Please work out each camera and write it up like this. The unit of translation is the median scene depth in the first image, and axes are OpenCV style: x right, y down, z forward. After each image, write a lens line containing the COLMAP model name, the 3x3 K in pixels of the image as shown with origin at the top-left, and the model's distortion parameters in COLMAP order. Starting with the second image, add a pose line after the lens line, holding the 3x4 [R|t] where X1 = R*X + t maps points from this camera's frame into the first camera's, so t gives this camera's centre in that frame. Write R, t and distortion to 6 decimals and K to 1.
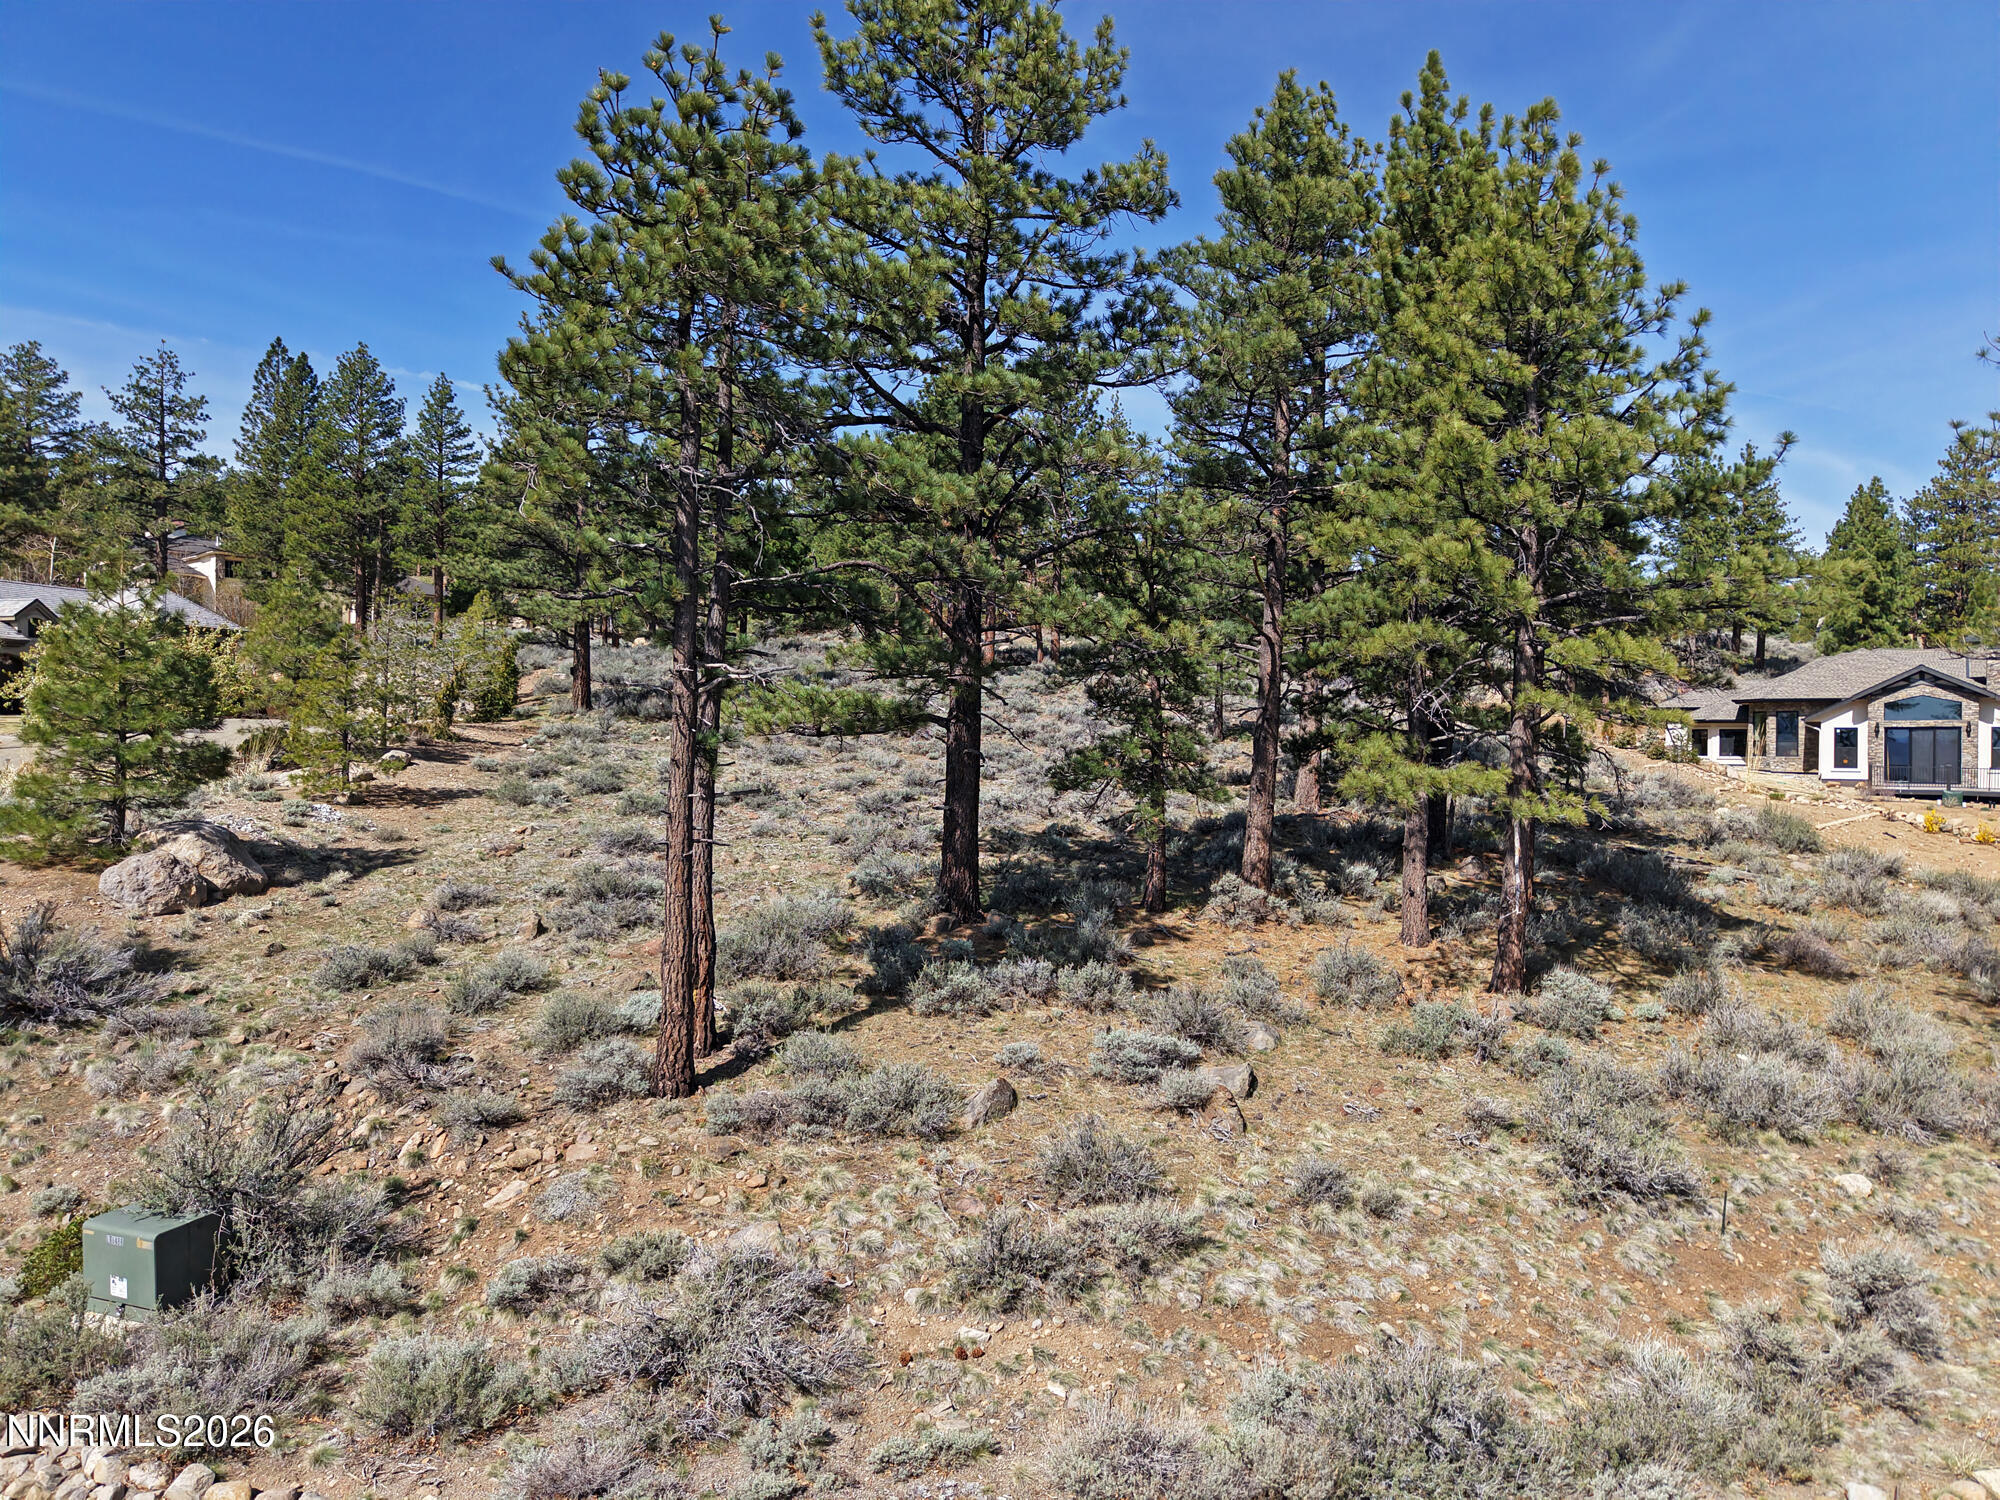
lens RADIAL K [[1315.6, 0, 990.5], [0, 1315.6, 748.3], [0, 0, 1]] dist [0.000930, -0.002560]
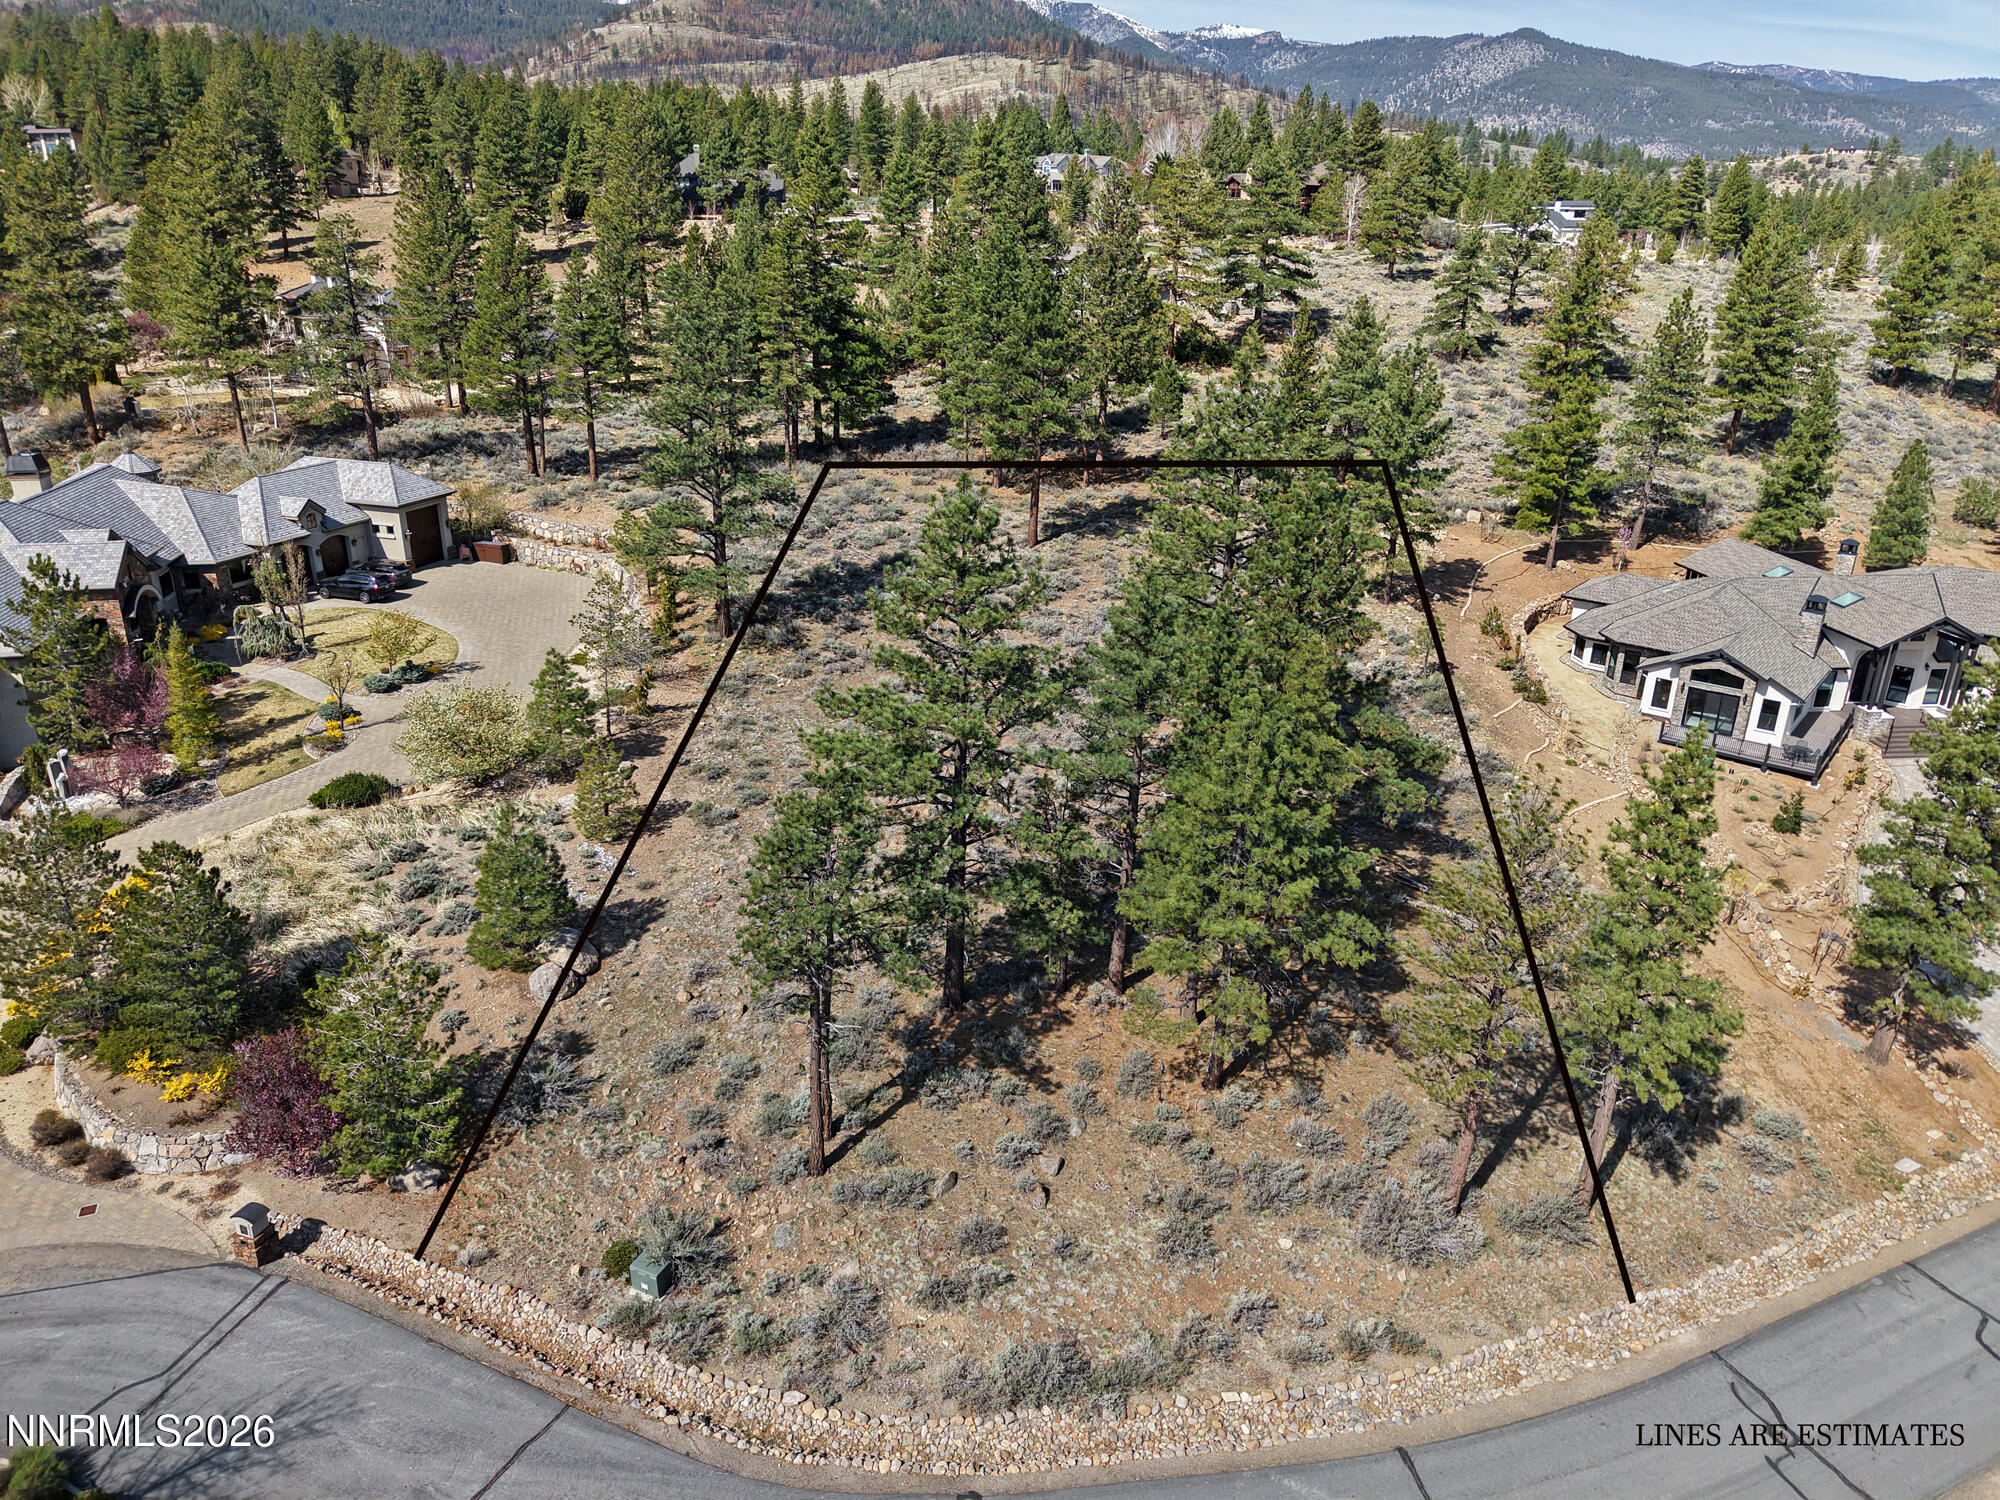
lens RADIAL K [[1315.6, 0, 990.5], [0, 1315.6, 748.3], [0, 0, 1]] dist [0.000930, -0.002560]
pose [[0.996459, 0.032213, -0.077658, 0.180176], [-0.000383, 0.925414, 0.378957, -1.025695], [0.084073, -0.377586, 0.922150, -0.688217]]
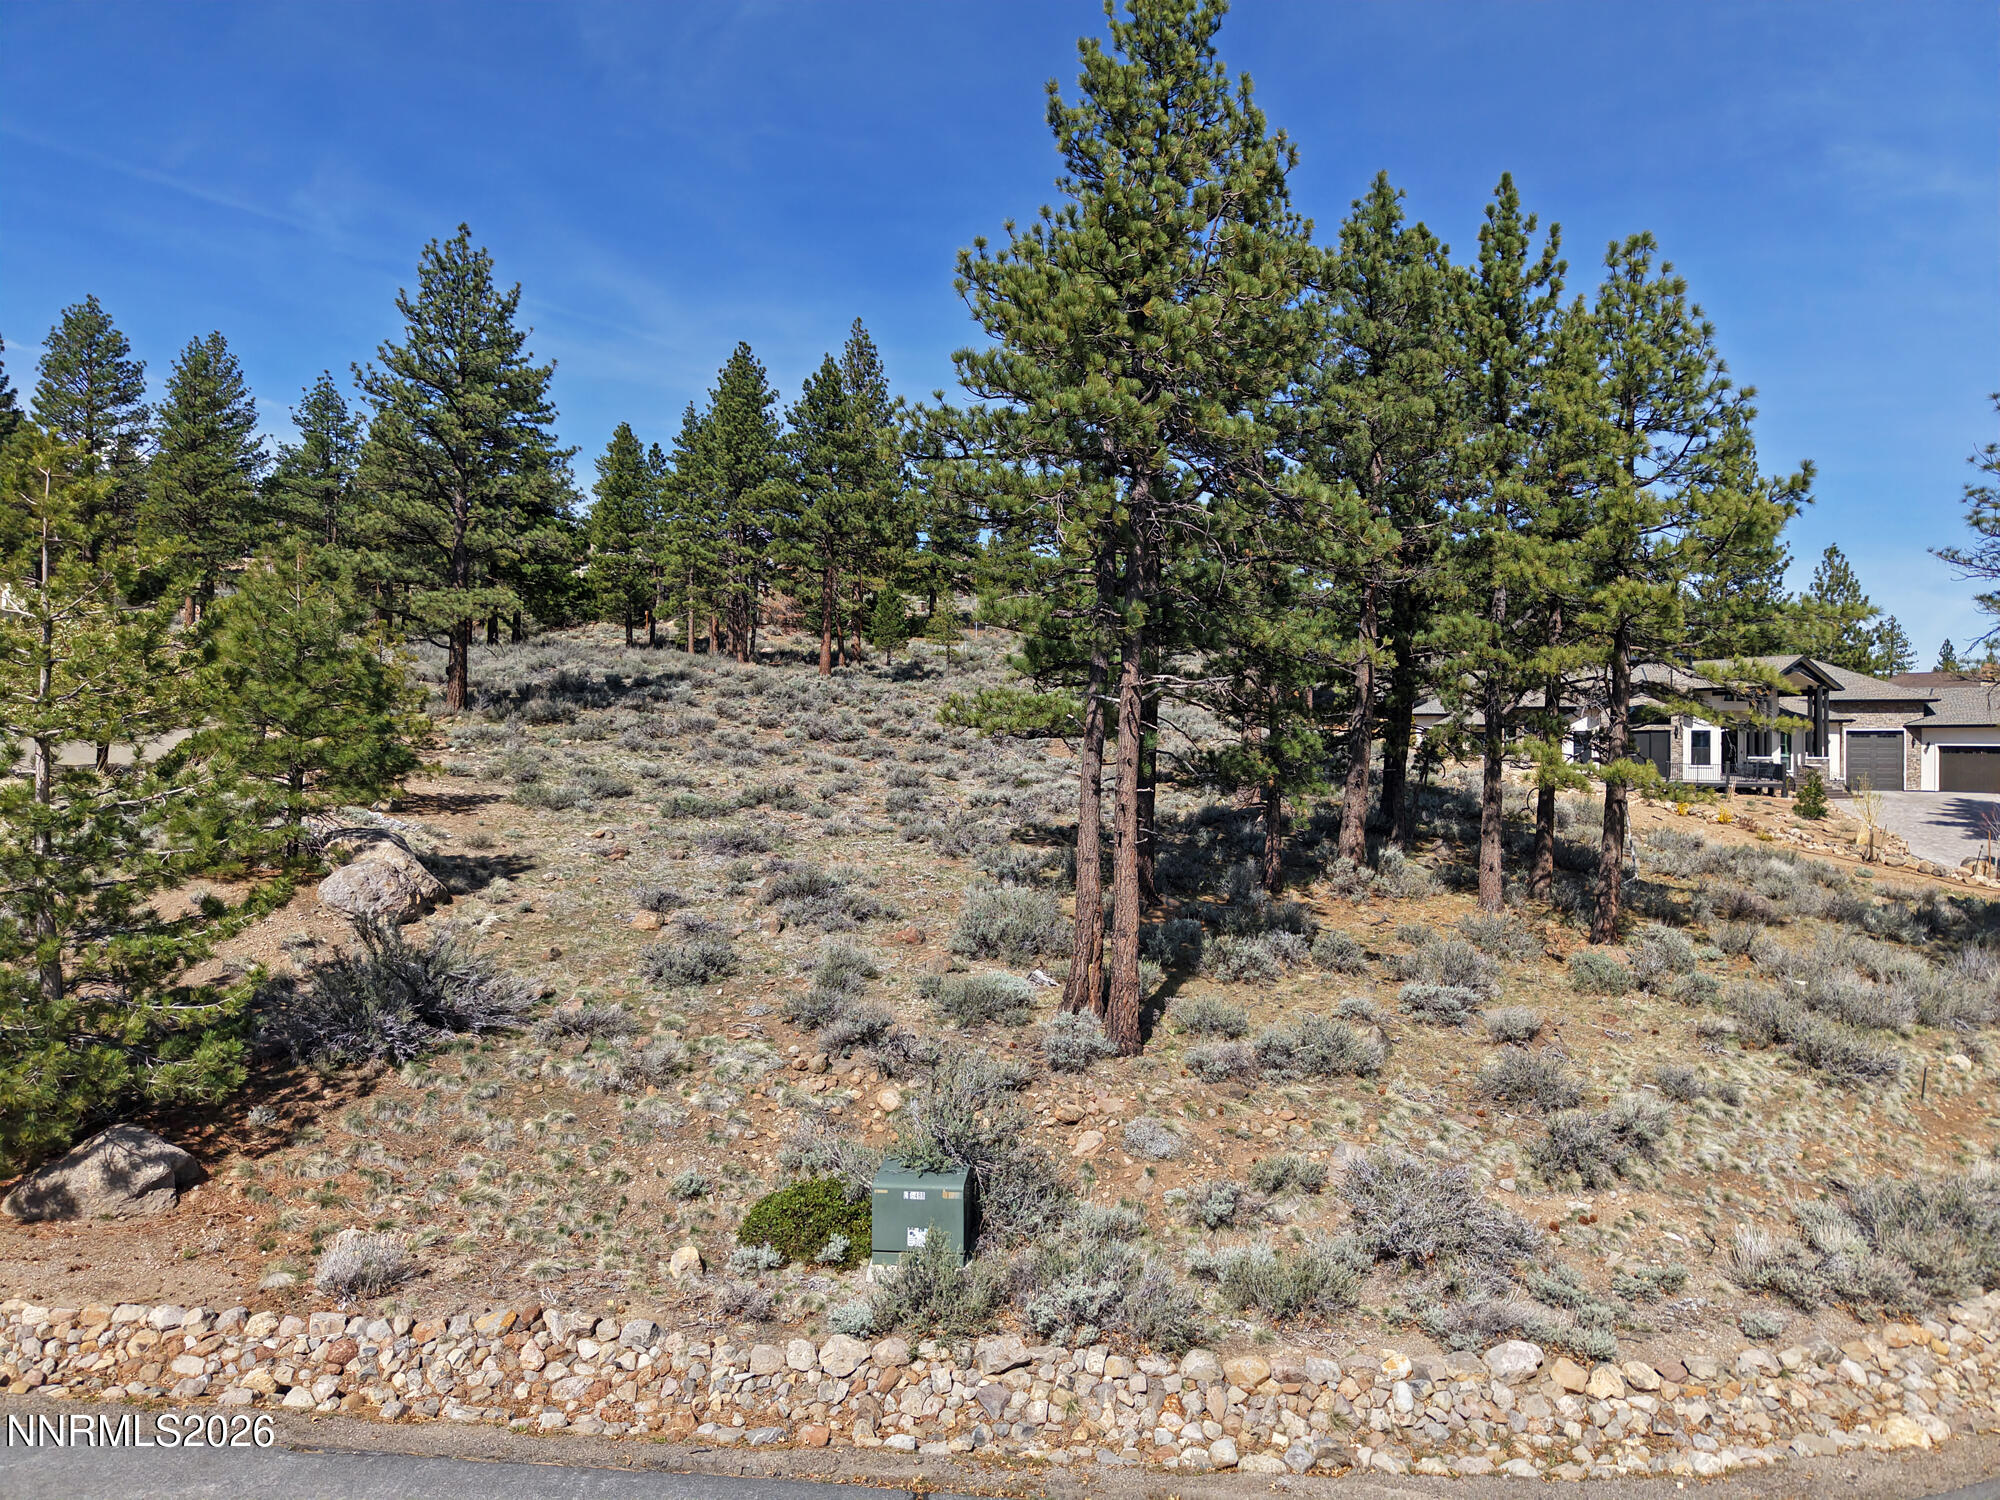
lens RADIAL K [[1315.6, 0, 990.5], [0, 1315.6, 748.3], [0, 0, 1]] dist [0.000930, -0.002560]
pose [[0.964933, -0.003200, 0.262478, -0.425058], [0.003690, 0.999992, -0.001374, 0.000085], [-0.262472, 0.002294, 0.964937, -0.041319]]
